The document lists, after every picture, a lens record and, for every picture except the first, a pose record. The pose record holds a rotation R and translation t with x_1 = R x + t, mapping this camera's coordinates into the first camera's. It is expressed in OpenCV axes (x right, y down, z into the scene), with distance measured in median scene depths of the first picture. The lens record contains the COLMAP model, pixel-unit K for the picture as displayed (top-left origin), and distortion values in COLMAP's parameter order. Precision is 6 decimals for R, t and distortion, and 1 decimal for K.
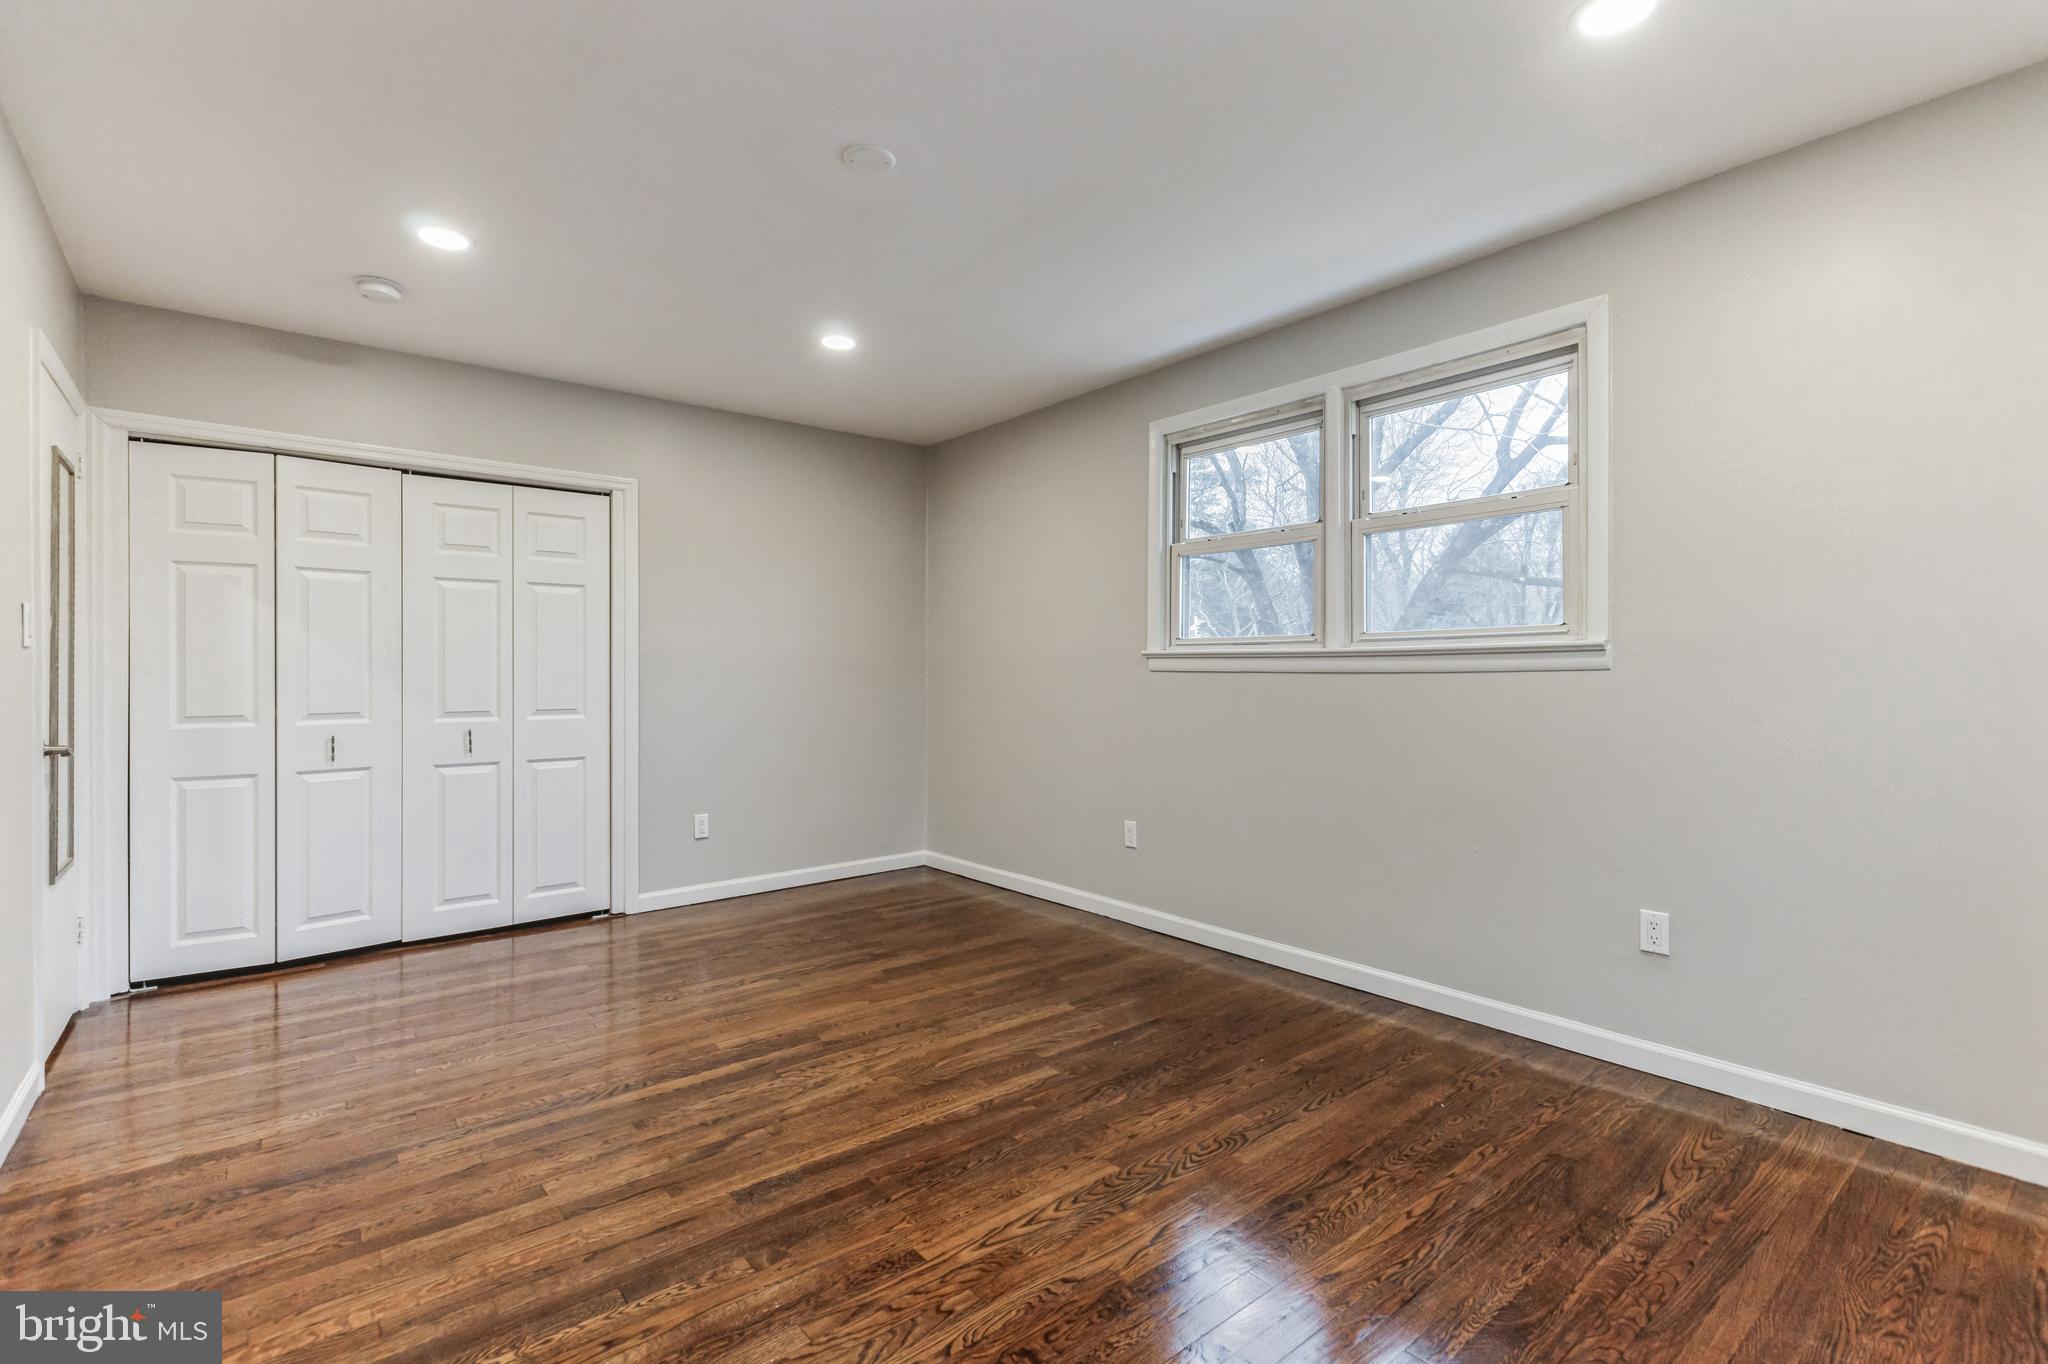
lens RADIAL K [[912.4, 0, 1032.7], [0, 912.4, 671.8], [0, 0, 1]] dist [0.009532, -0.000124]
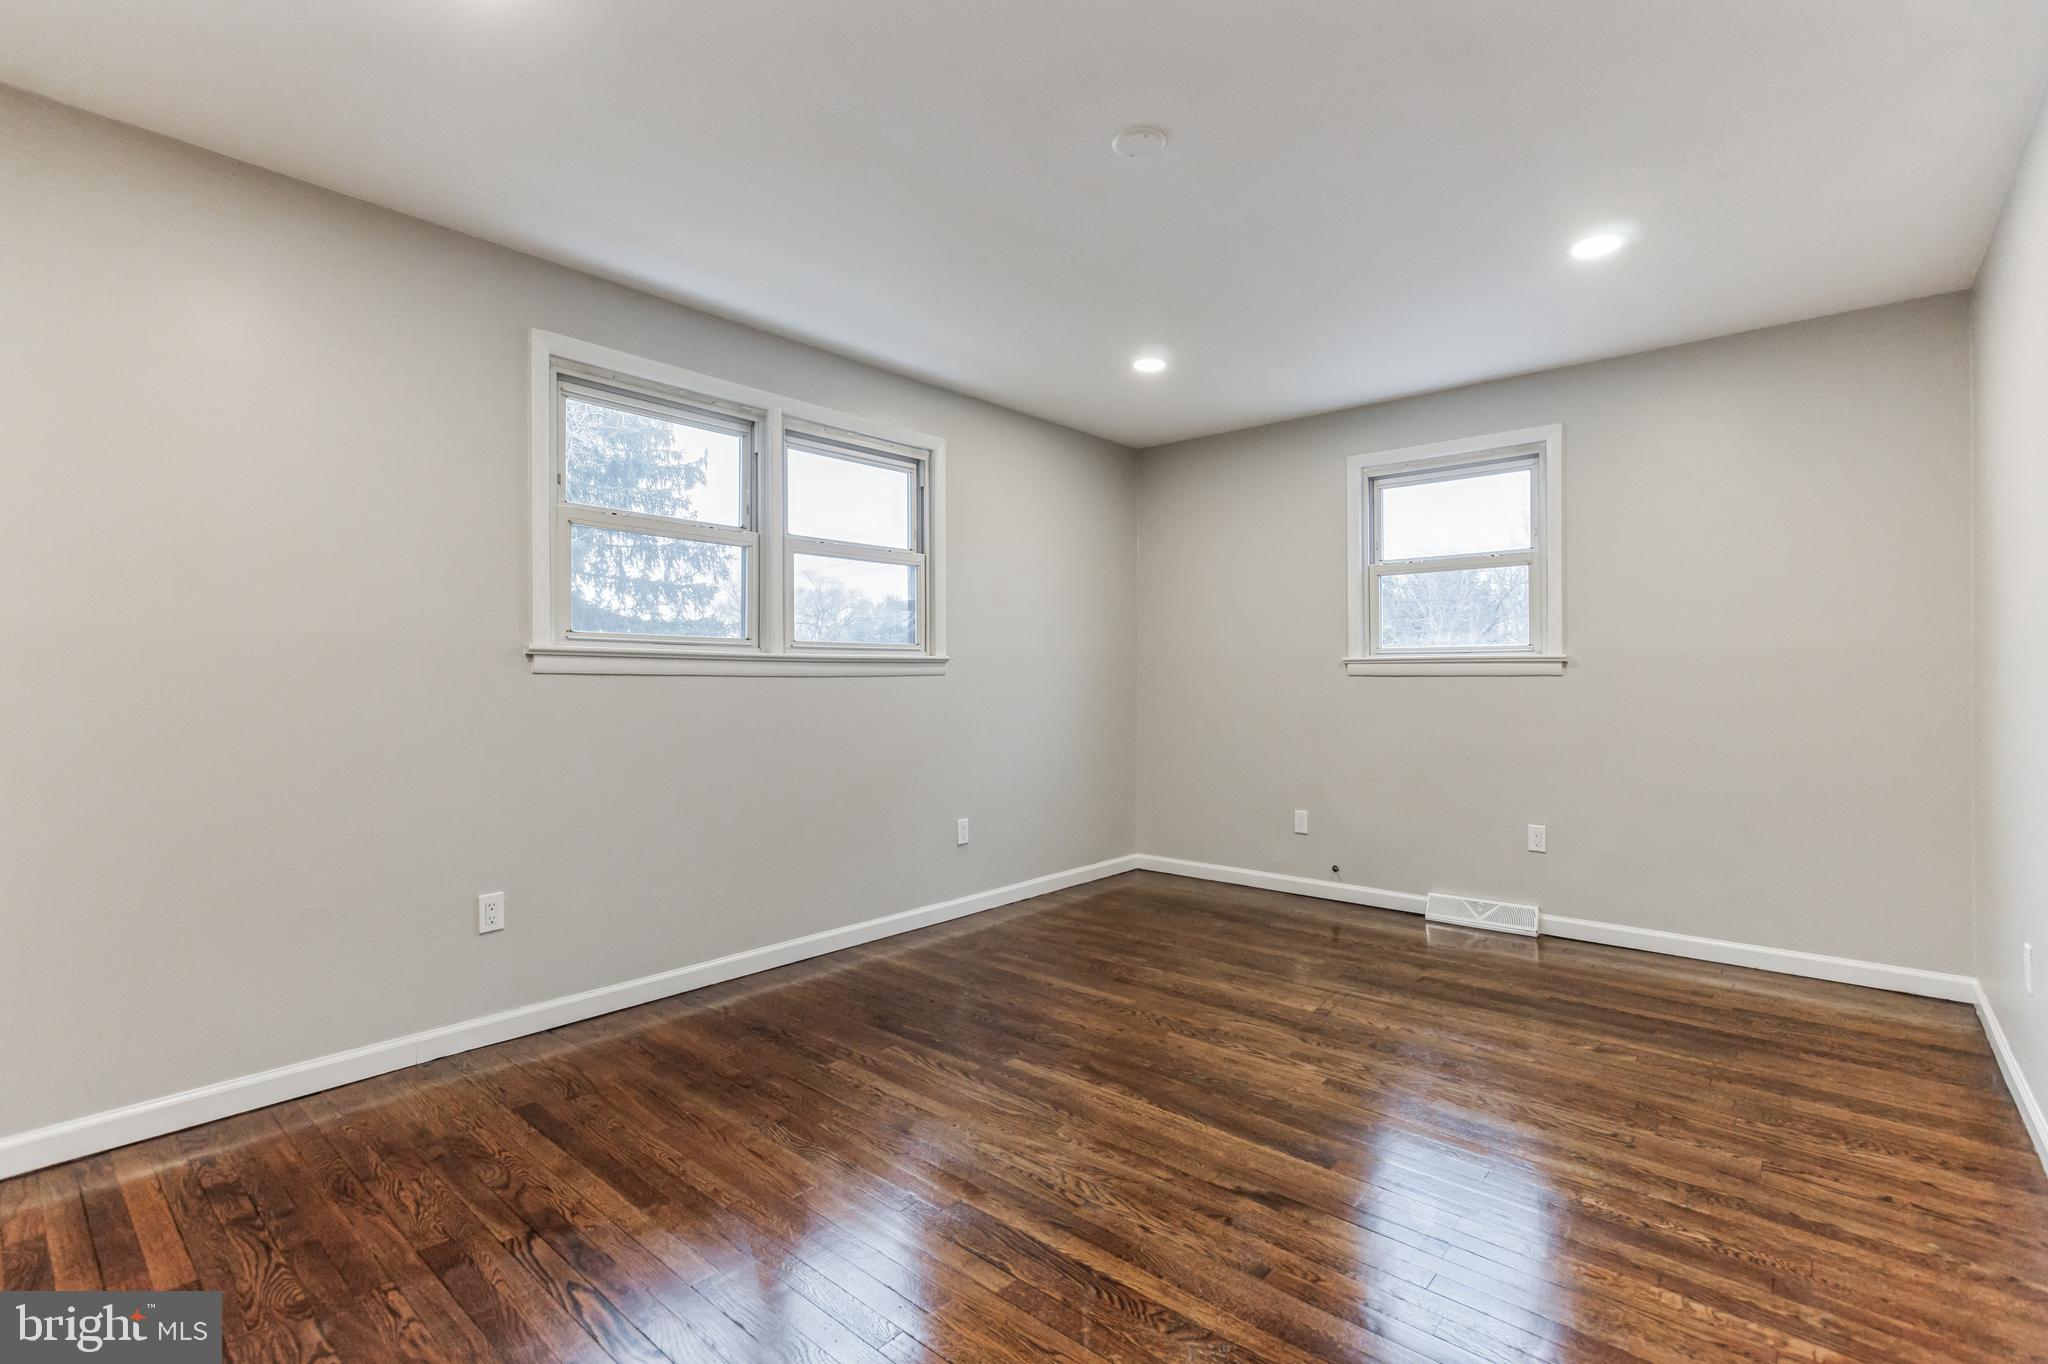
lens RADIAL K [[934.1, 0, 1005.4], [0, 934.1, 677.3], [0, 0, 1]] dist [0.005349, -0.001191]
pose [[-0.136543, 0.004174, 0.990625, -0.921454], [0.000010, 0.999991, -0.004212, 0.007841], [-0.990634, -0.000565, -0.136542, 1.038944]]
